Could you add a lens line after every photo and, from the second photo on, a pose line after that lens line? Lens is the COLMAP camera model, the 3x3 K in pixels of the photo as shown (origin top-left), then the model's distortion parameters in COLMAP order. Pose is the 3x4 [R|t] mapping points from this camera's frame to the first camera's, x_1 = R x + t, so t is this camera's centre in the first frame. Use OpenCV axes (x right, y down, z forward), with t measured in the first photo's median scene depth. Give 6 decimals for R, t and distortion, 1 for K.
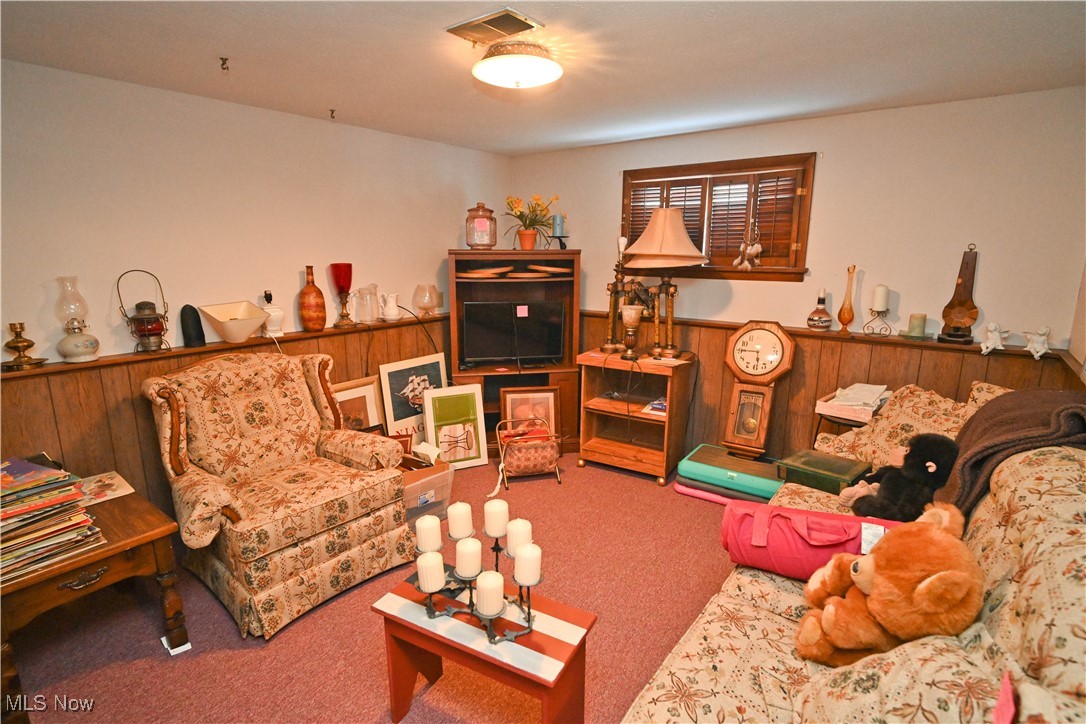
lens RADIAL K [[548.5, 0, 543.0], [0, 548.5, 362.0], [0, 0, 1]] dist [-0.001967, -0.001602]
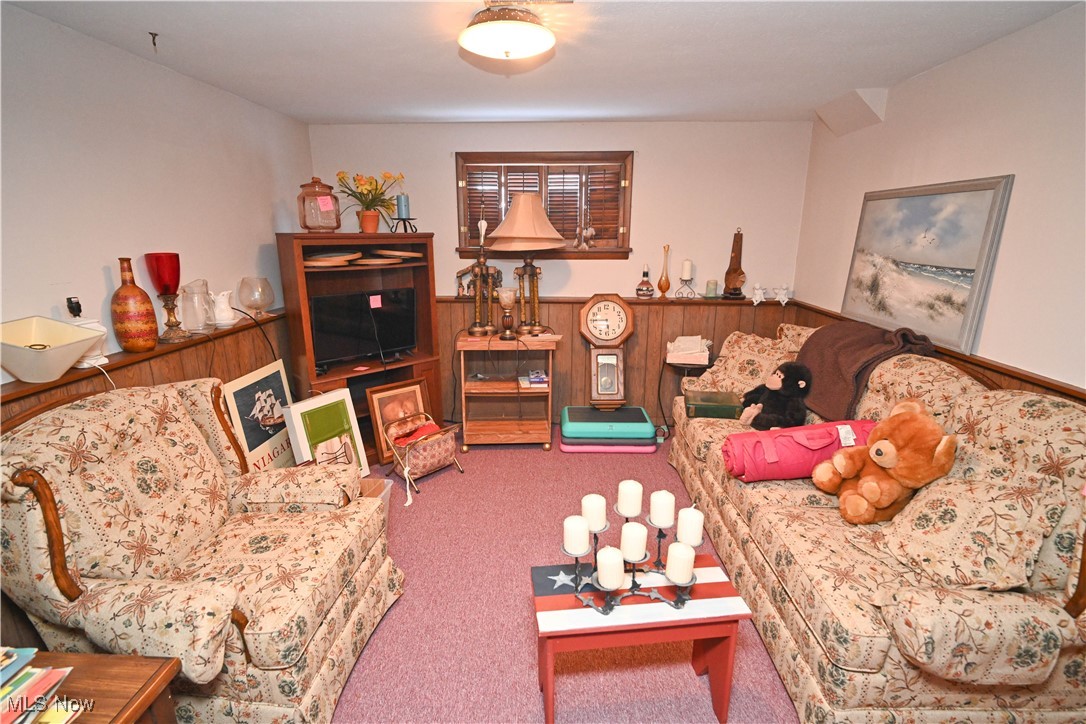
lens RADIAL K [[525.4, 0, 554.0], [0, 525.4, 367.8], [0, 0, 1]] dist [-0.003864, -0.001021]
pose [[0.814608, -0.146620, 0.561175, -0.348902], [0.118447, 0.989185, 0.086510, -0.028369], [-0.567790, -0.004002, 0.823164, 0.133898]]
